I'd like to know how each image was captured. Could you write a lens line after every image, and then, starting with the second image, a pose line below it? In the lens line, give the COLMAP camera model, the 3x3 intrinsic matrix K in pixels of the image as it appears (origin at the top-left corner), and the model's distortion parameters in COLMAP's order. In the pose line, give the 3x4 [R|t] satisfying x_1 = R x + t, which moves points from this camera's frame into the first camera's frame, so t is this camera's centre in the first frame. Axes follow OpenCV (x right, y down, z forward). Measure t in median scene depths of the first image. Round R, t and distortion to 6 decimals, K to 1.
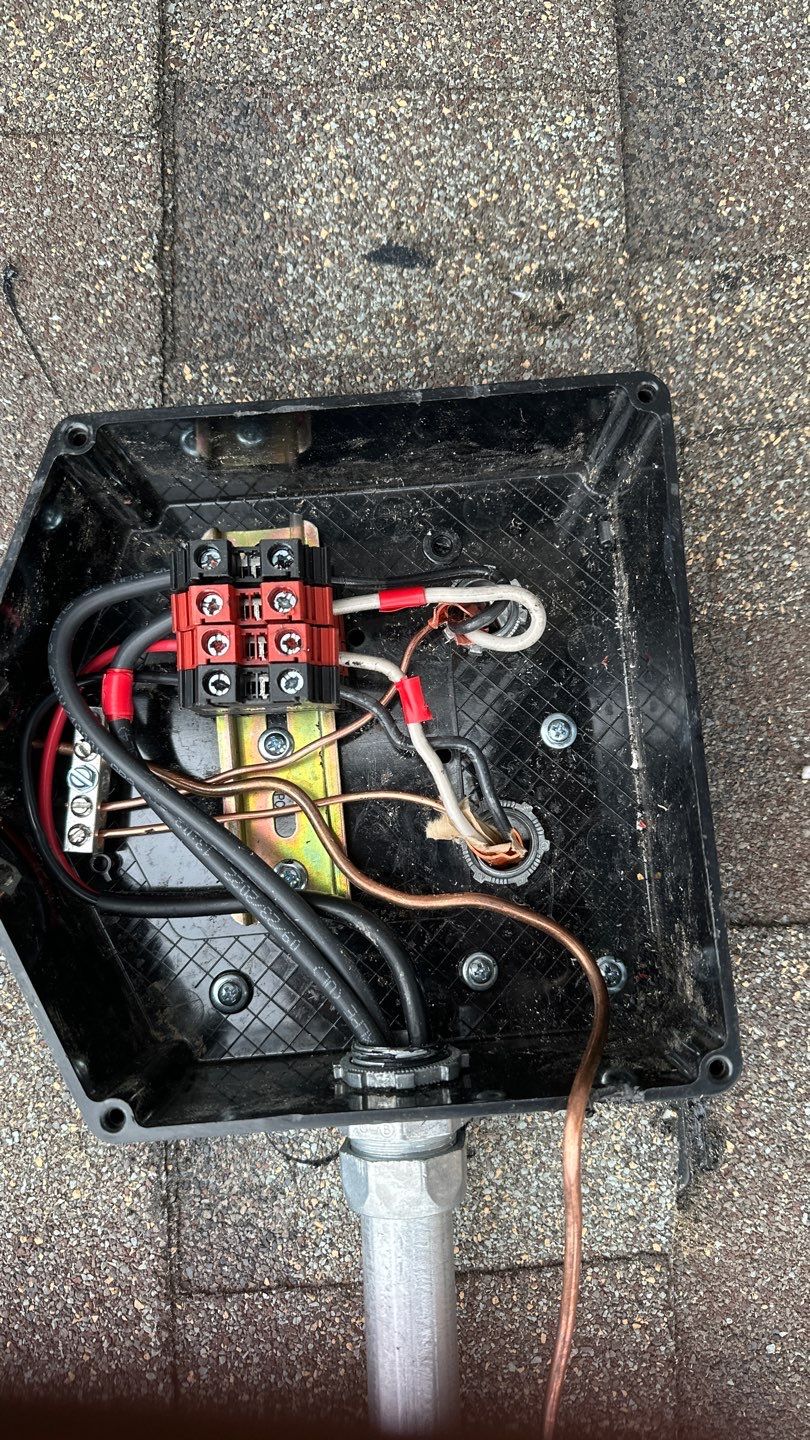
lens RADIAL K [[1050.0, 0, 404.7], [0, 1050.0, 723.3], [0, 0, 1]] dist [0.002559, -0.000095]
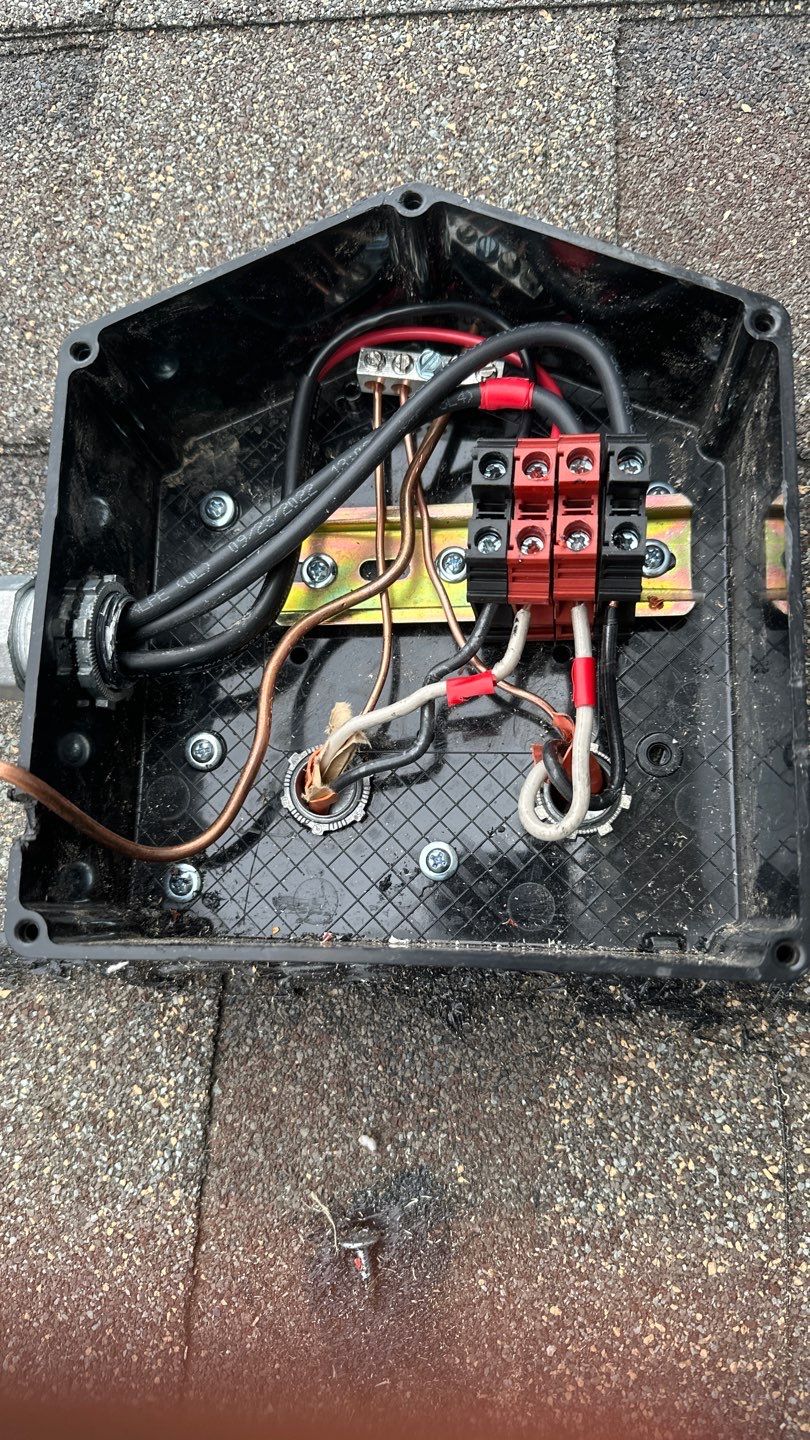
lens RADIAL K [[1050.0, 0, 404.7], [0, 1050.0, 723.3], [0, 0, 1]] dist [0.002559, -0.000095]
pose [[-0.106855, 0.979647, -0.169921, 0.187037], [-0.971349, -0.066368, 0.228201, -0.163394], [0.212279, 0.189437, 0.958672, 0.092340]]
